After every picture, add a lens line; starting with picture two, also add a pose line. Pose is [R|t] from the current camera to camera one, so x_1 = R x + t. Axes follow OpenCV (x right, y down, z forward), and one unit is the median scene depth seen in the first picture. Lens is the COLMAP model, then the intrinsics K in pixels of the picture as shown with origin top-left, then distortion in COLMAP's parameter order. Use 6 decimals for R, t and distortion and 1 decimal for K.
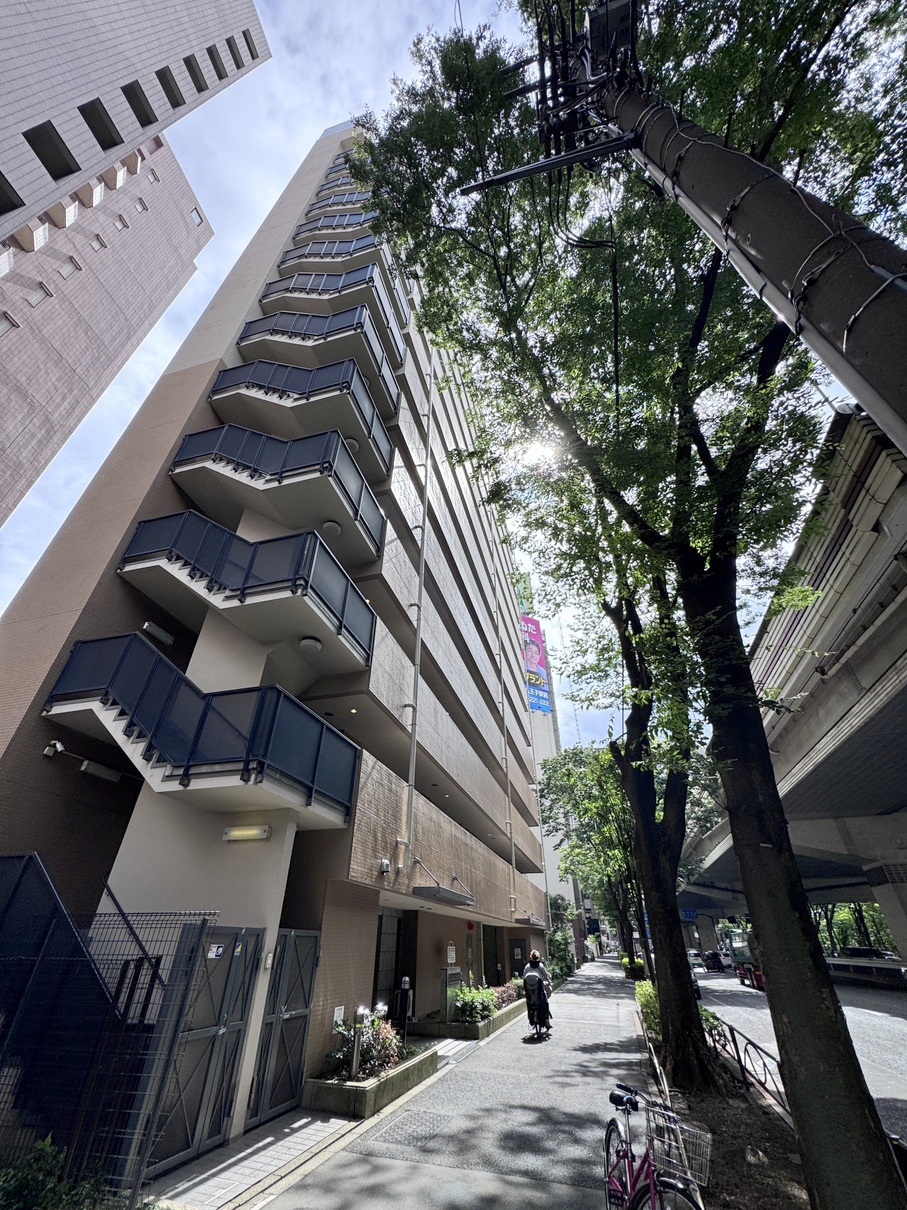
lens RADIAL K [[480.9, 0, 453.4], [0, 480.9, 606.9], [0, 0, 1]] dist [-0.002937, 0.000380]
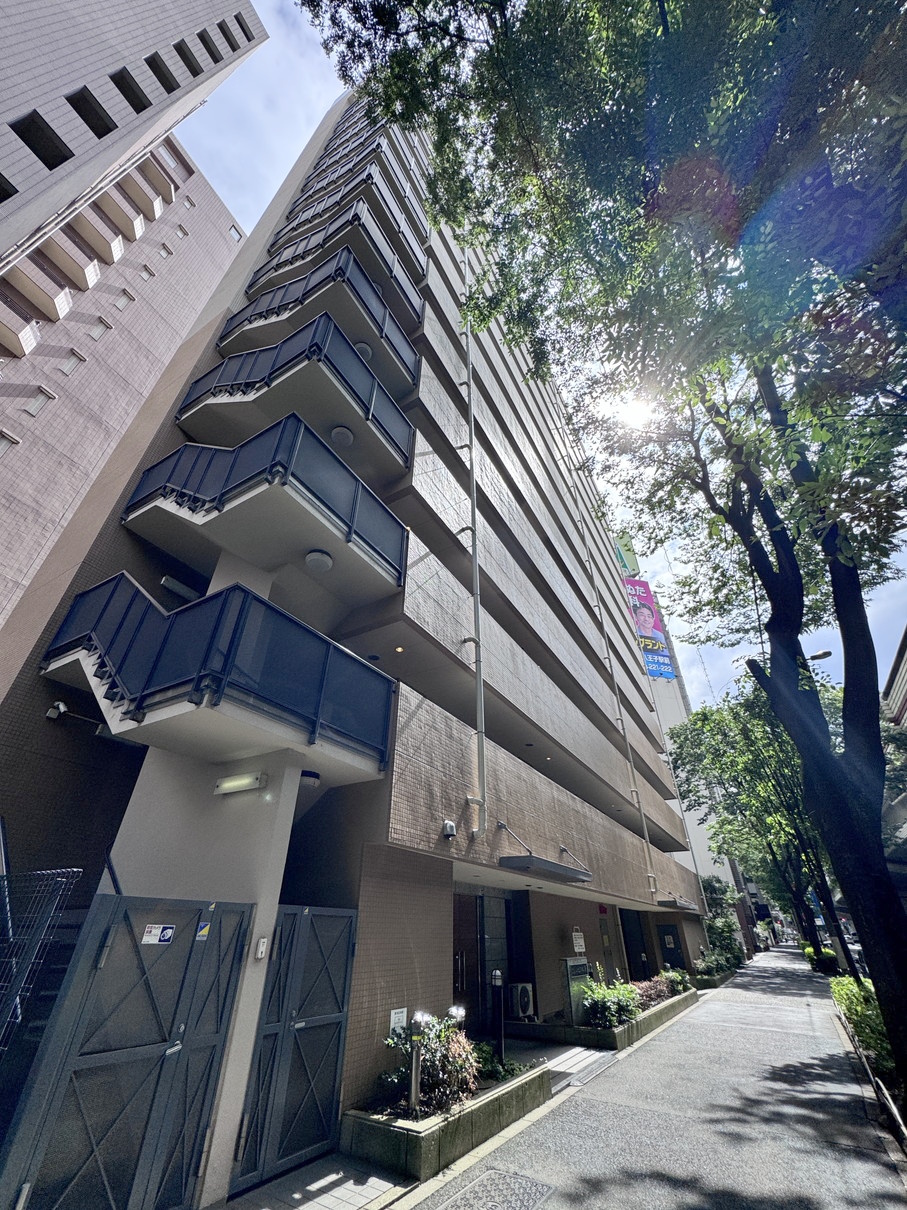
lens RADIAL K [[480.9, 0, 452.7], [0, 480.9, 606.5], [0, 0, 1]] dist [-0.002937, 0.000380]
pose [[0.966282, -0.144060, -0.213416, 0.061657], [0.147514, 0.989060, 0.000262, 0.141934], [0.211044, -0.031735, 0.976961, 0.194506]]
